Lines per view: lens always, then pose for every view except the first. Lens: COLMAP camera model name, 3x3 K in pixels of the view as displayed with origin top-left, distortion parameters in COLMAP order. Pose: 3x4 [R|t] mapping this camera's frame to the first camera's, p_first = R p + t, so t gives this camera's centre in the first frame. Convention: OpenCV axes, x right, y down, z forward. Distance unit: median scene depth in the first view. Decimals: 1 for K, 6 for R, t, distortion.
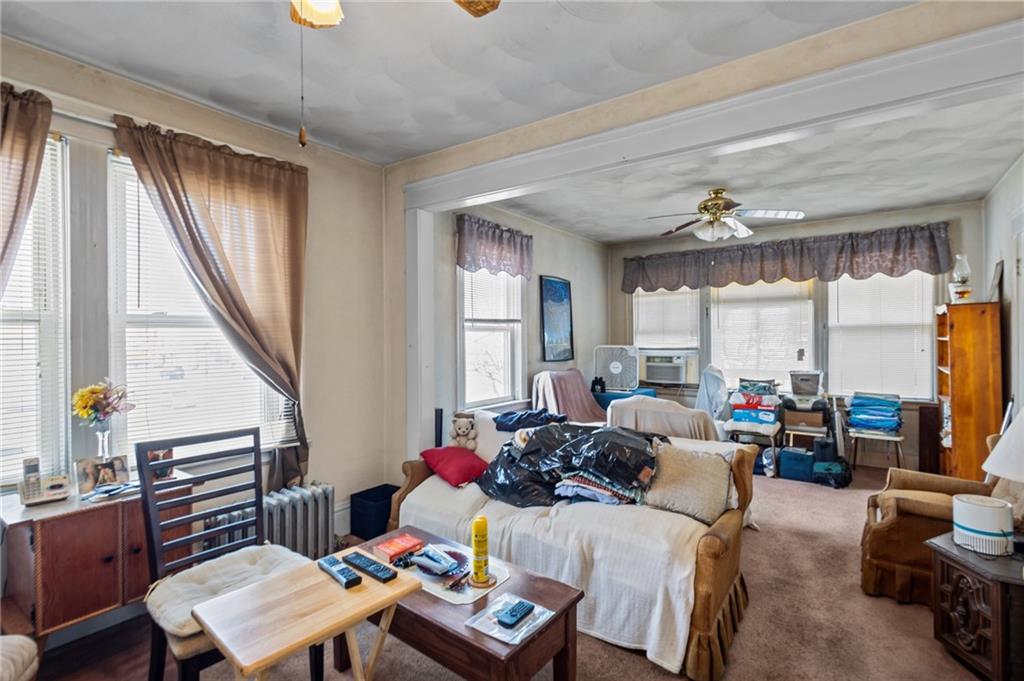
lens RADIAL K [[473.7, 0, 512.0], [0, 473.7, 342.4], [0, 0, 1]] dist [0.007137, -0.002768]
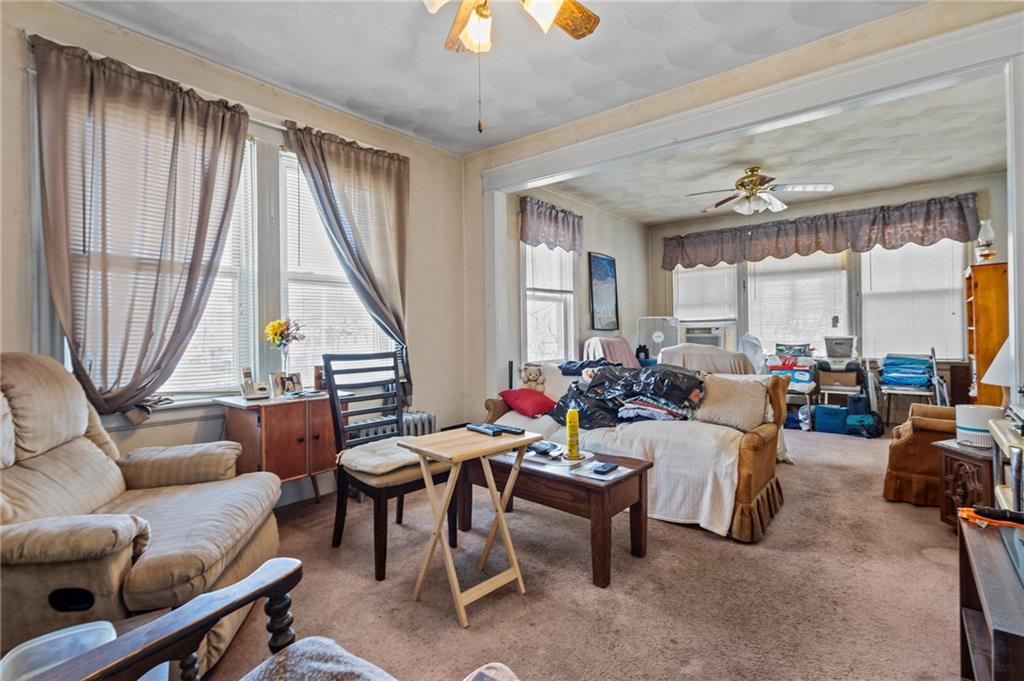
lens RADIAL K [[473.7, 0, 508.8], [0, 473.7, 334.9], [0, 0, 1]] dist [0.007137, -0.002768]
pose [[0.997621, -0.007483, -0.068537, -0.081603], [0.007104, 0.999958, -0.005765, 0.088386], [0.068577, 0.005265, 0.997632, -0.184145]]
